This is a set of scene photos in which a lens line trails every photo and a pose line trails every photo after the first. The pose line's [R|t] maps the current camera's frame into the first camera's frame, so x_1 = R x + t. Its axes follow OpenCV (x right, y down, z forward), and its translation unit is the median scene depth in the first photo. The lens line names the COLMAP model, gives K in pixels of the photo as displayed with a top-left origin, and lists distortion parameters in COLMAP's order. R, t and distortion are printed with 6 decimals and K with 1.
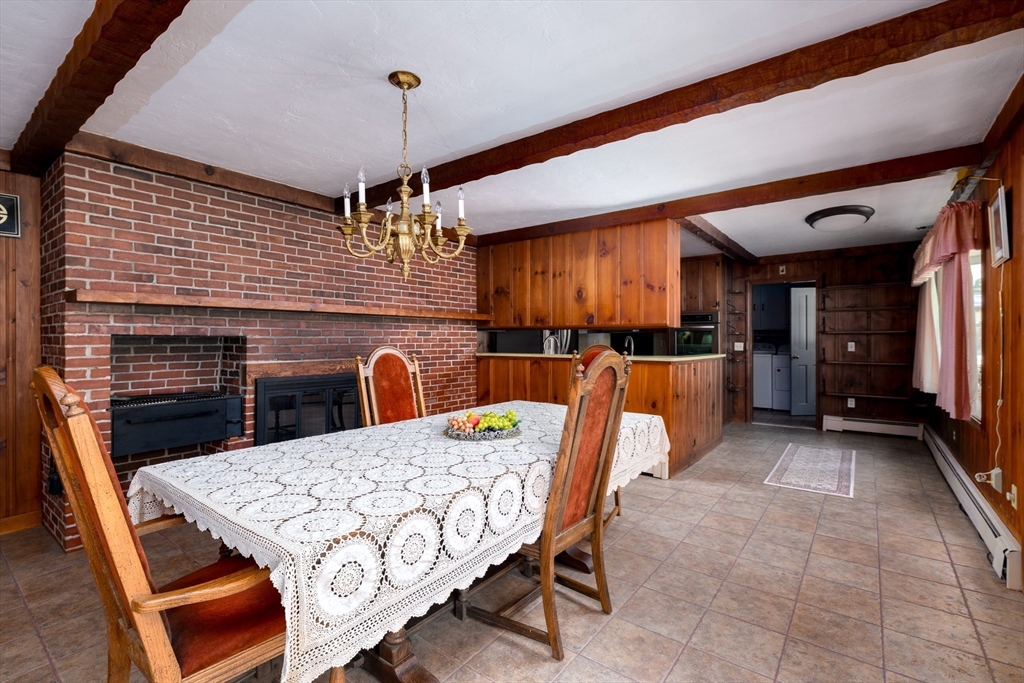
lens RADIAL K [[455.9, 0, 511.9], [0, 455.9, 337.4], [0, 0, 1]] dist [0.000679, 0.000206]
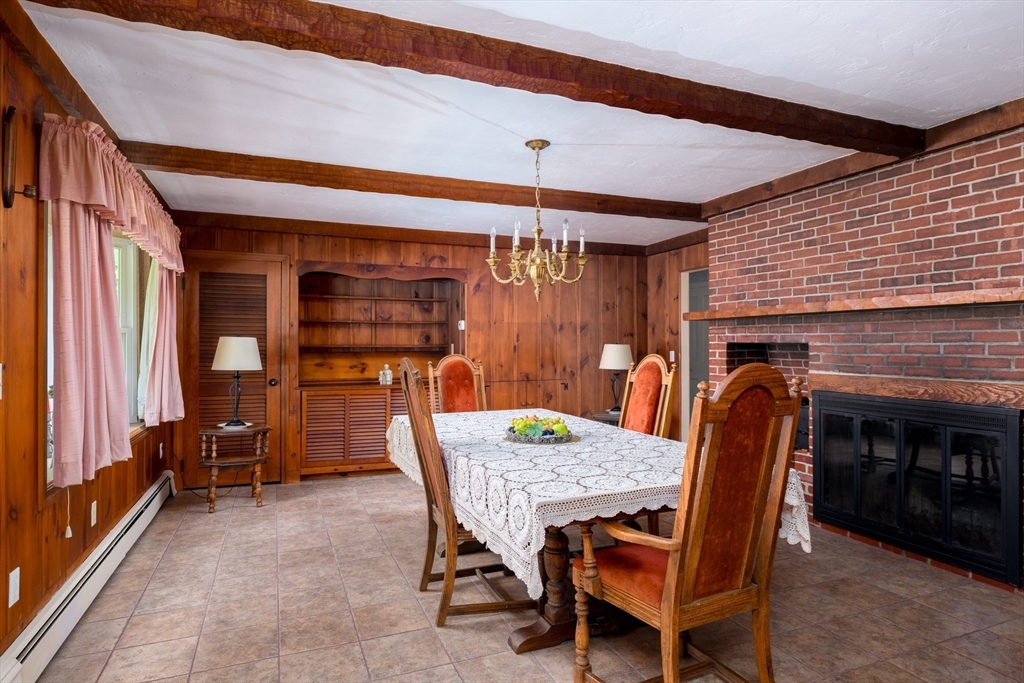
lens RADIAL K [[578.0, 0, 512.0], [0, 578.0, 341.5], [0, 0, 1]] dist [-0.003447, -0.000187]
pose [[-0.497325, 0.008843, -0.867519, 0.655813], [0.016627, 0.999862, 0.000661, -0.014847], [0.867405, -0.014095, -0.497403, 0.942791]]
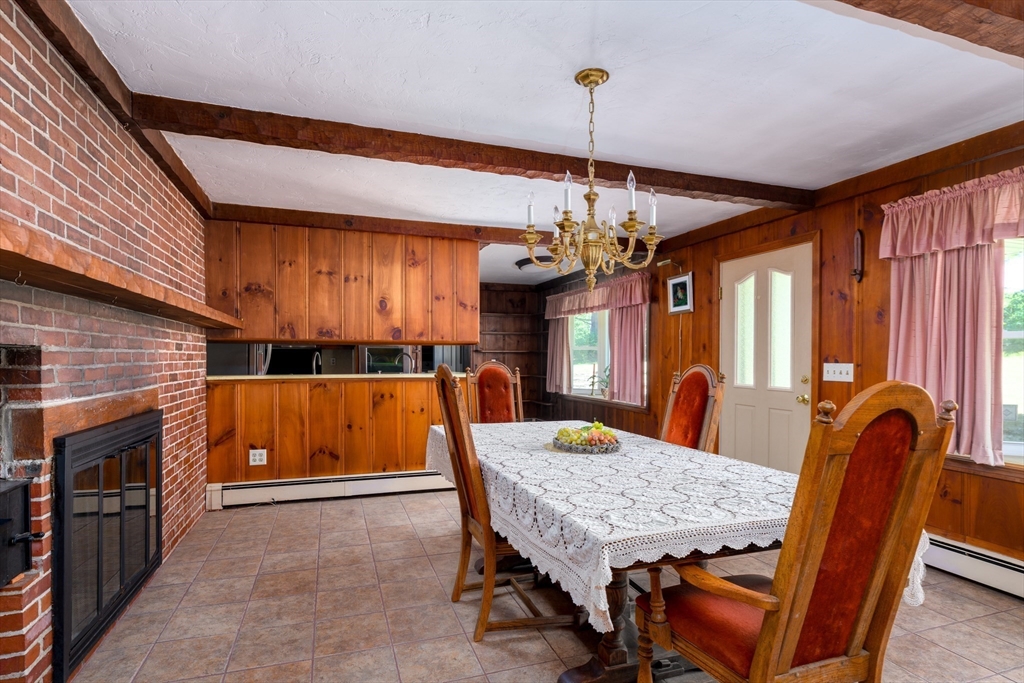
lens RADIAL K [[526.4, 0, 513.5], [0, 526.4, 368.1], [0, 0, 1]] dist [0.002400, 0.000885]
pose [[0.540121, -0.017182, 0.841412, -0.684318], [-0.000424, 0.999786, 0.020688, 0.007131], [-0.841587, -0.011531, 0.539998, 0.285743]]
